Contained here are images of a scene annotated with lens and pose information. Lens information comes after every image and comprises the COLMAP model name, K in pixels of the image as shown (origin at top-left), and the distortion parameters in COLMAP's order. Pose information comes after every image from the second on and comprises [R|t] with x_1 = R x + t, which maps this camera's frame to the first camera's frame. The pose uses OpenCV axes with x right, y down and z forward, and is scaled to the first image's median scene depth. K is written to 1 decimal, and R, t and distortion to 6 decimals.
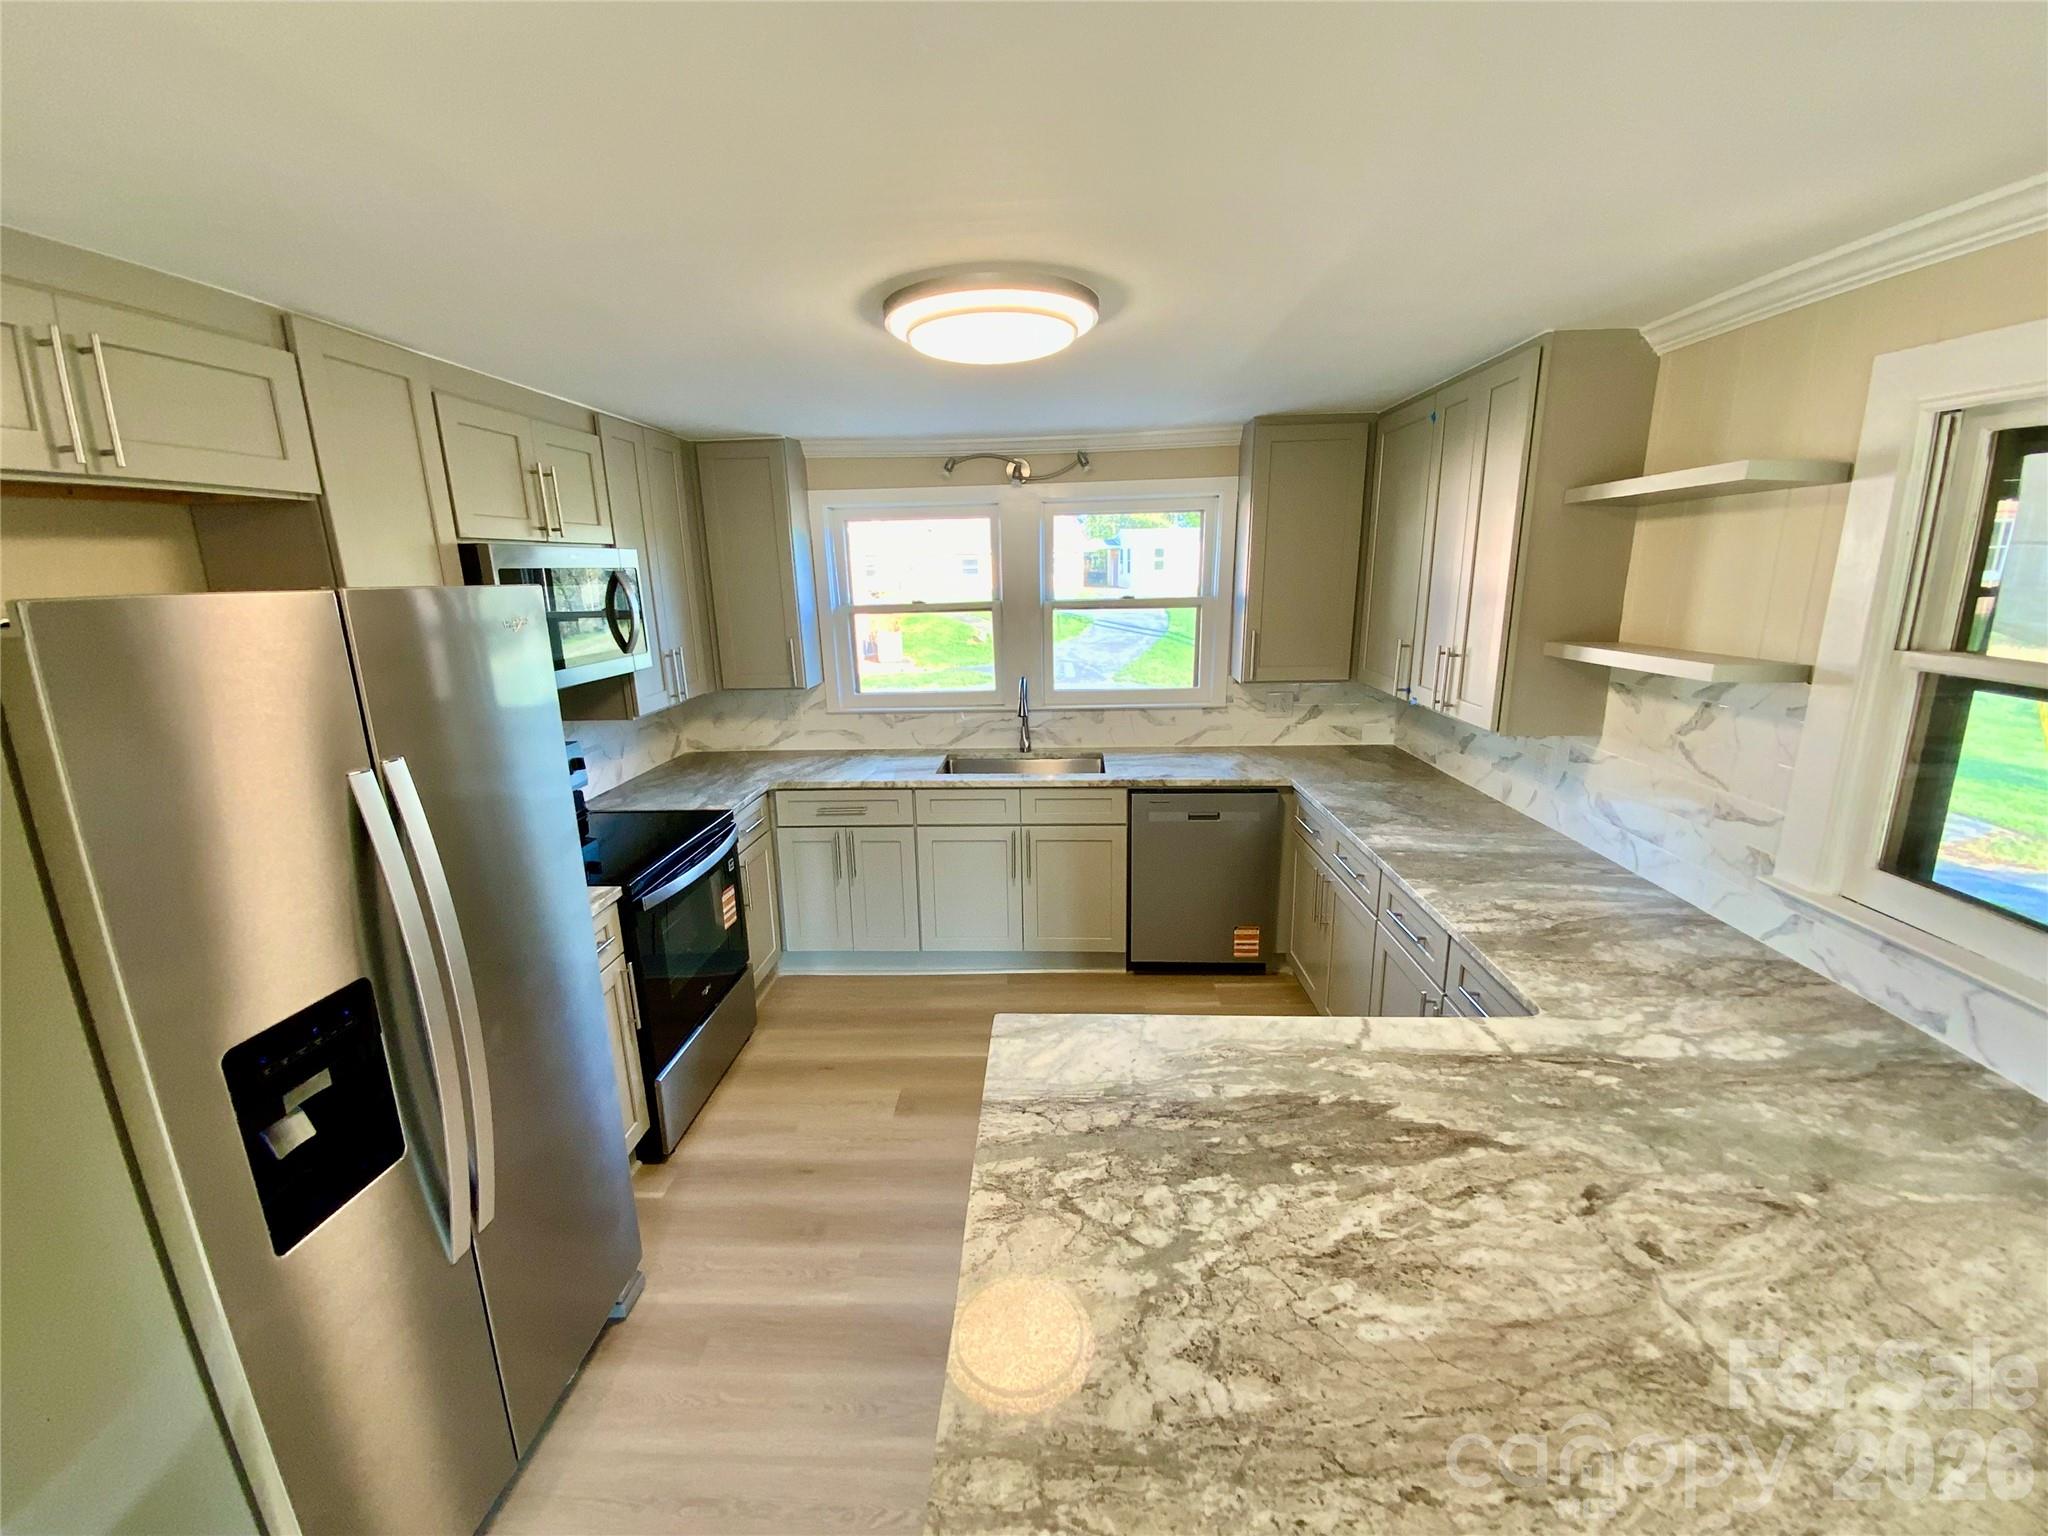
lens RADIAL K [[823.2, 0, 1014.1], [0, 823.2, 763.7], [0, 0, 1]] dist [0.004285, -0.009826]
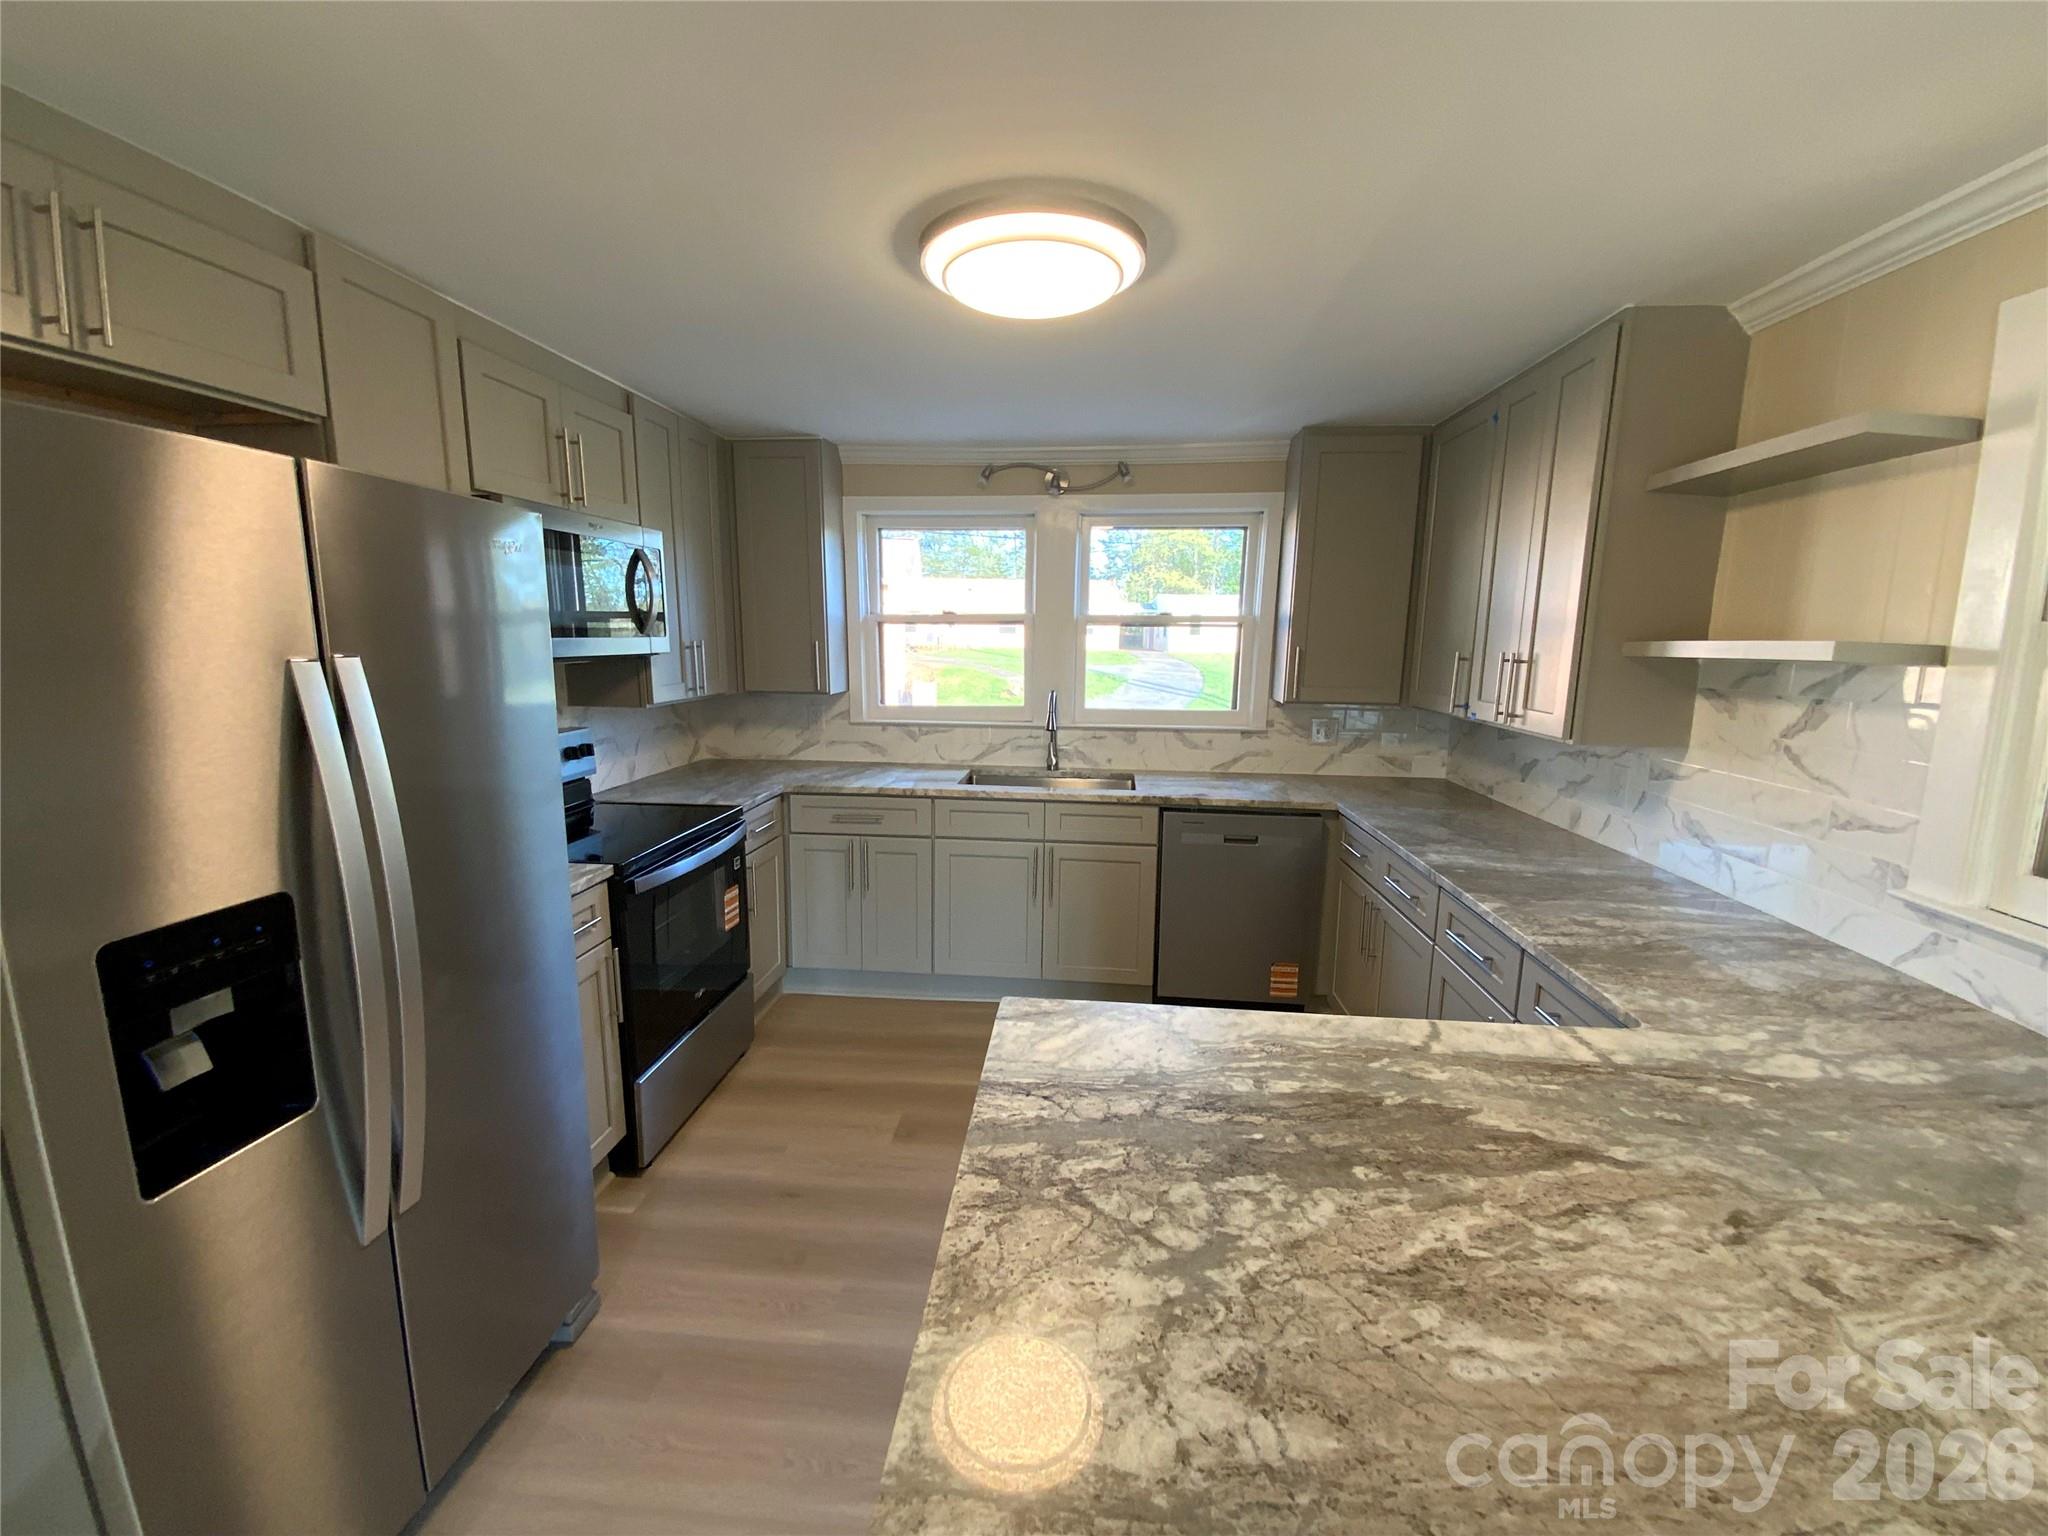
lens RADIAL K [[823.2, 0, 1014.7], [0, 823.2, 764.9], [0, 0, 1]] dist [0.004285, -0.009826]
pose [[0.998436, 0.041262, -0.037726, 0.010767], [-0.043887, 0.996467, -0.071607, 0.098319], [0.034638, 0.073151, 0.996719, 0.089736]]
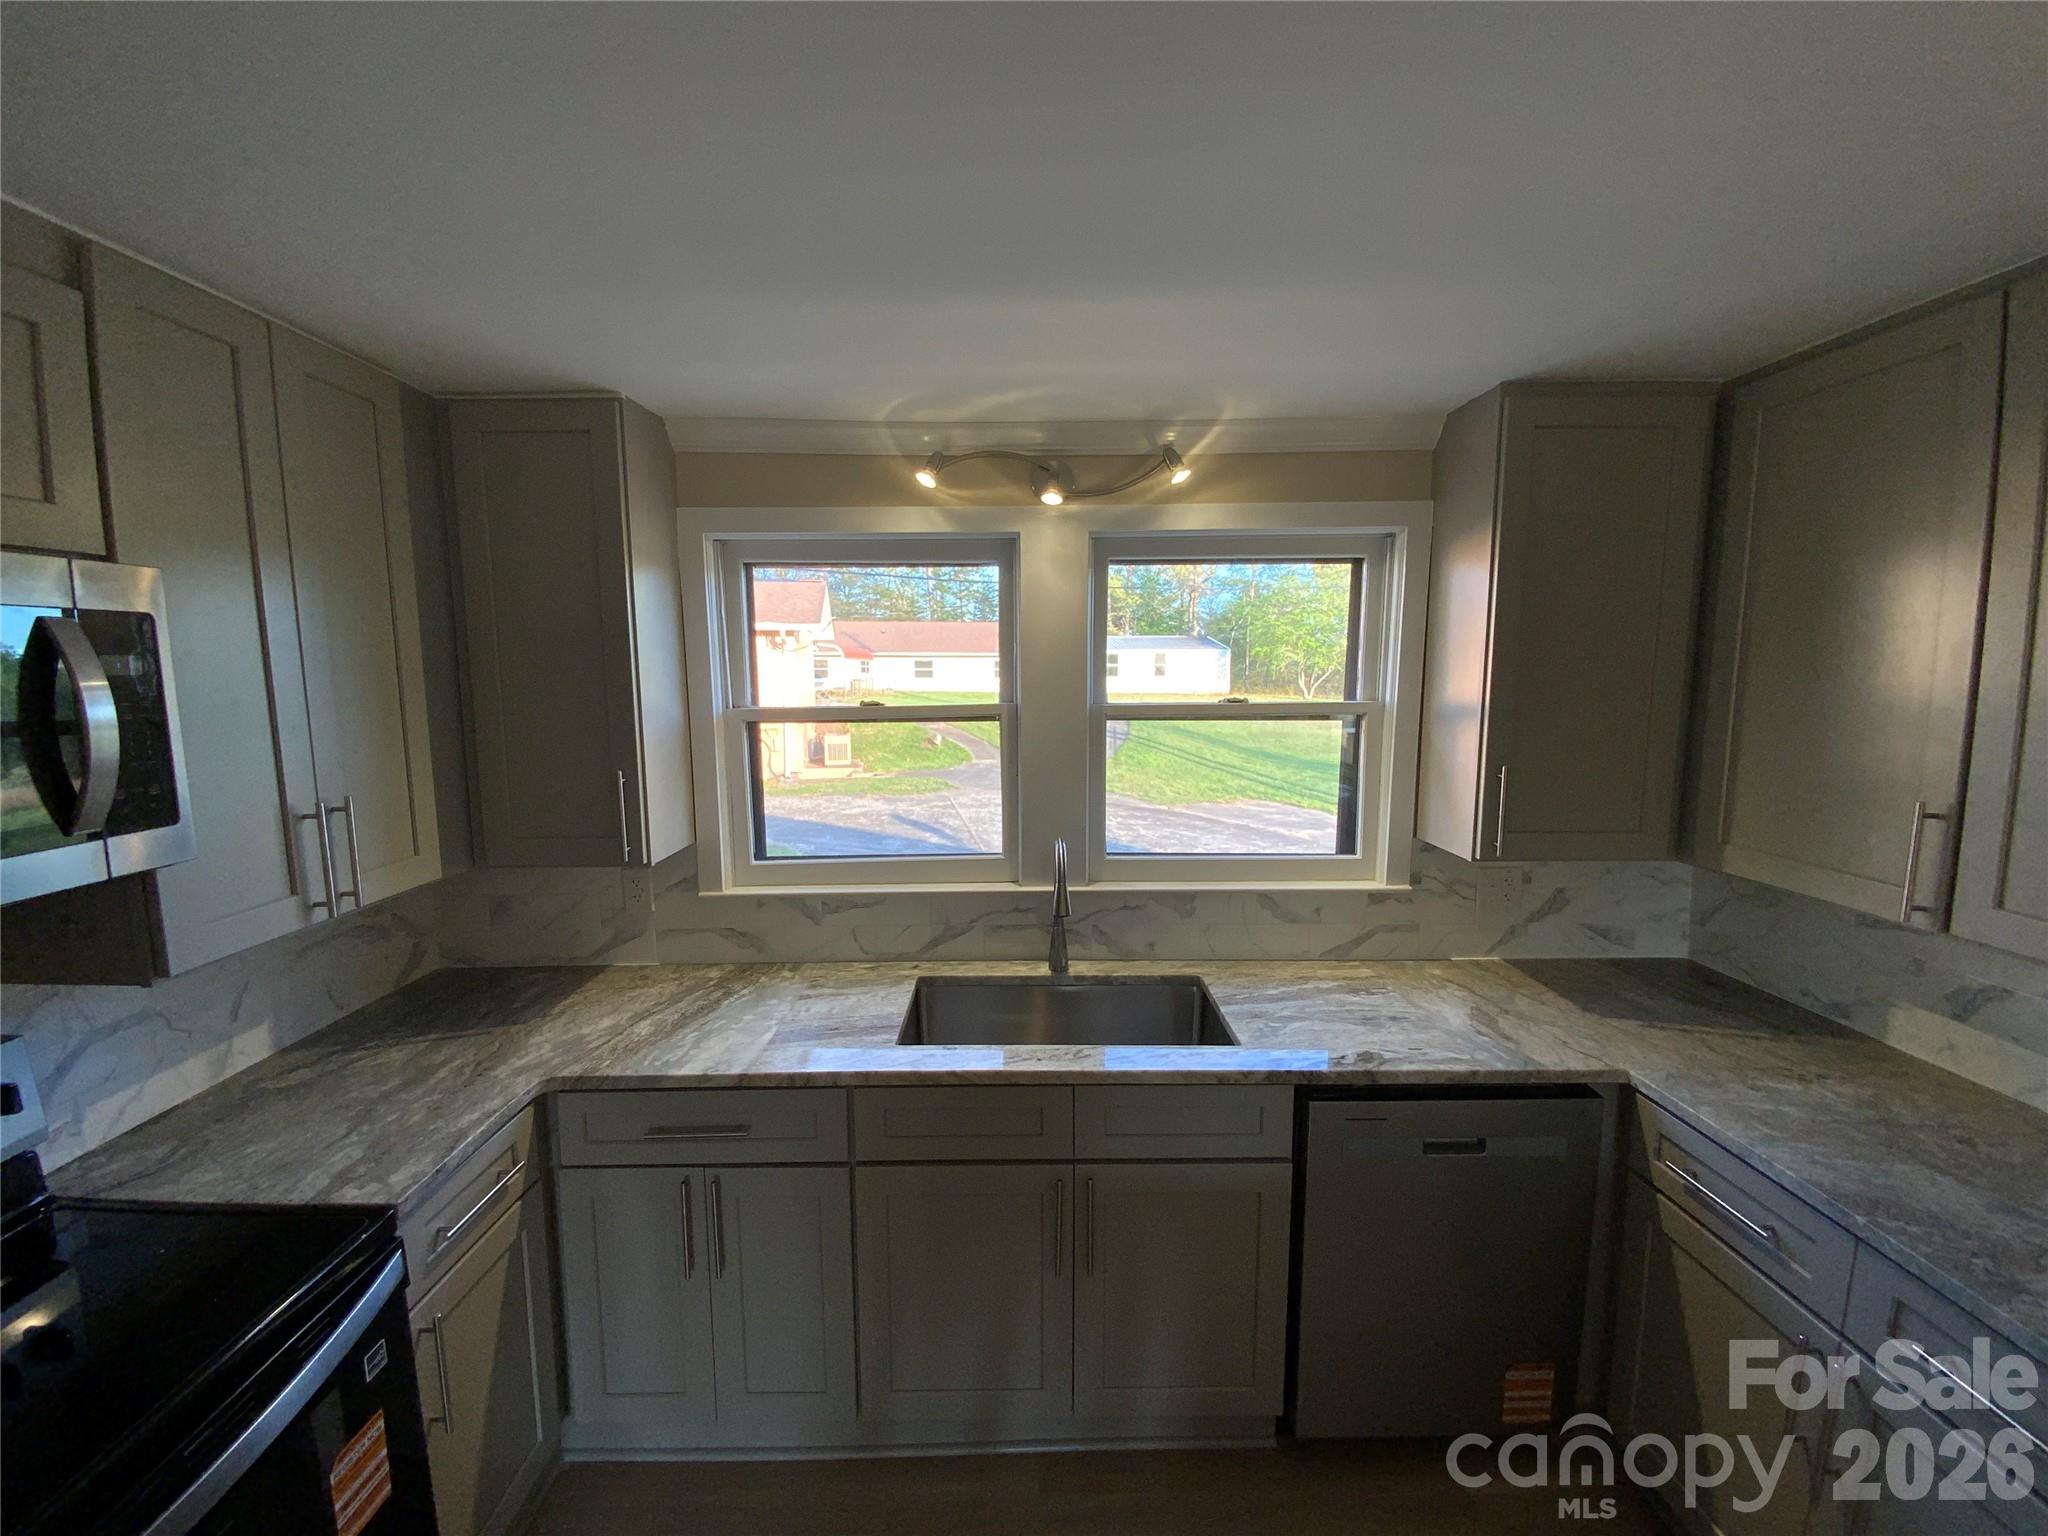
lens RADIAL K [[823.2, 0, 1021.9], [0, 823.2, 754.8], [0, 0, 1]] dist [0.004285, -0.009826]
pose [[0.997415, 0.009682, 0.071205, -0.104206], [-0.000195, 0.991243, -0.132051, -0.172577], [-0.071860, 0.131695, 0.988682, 0.858045]]
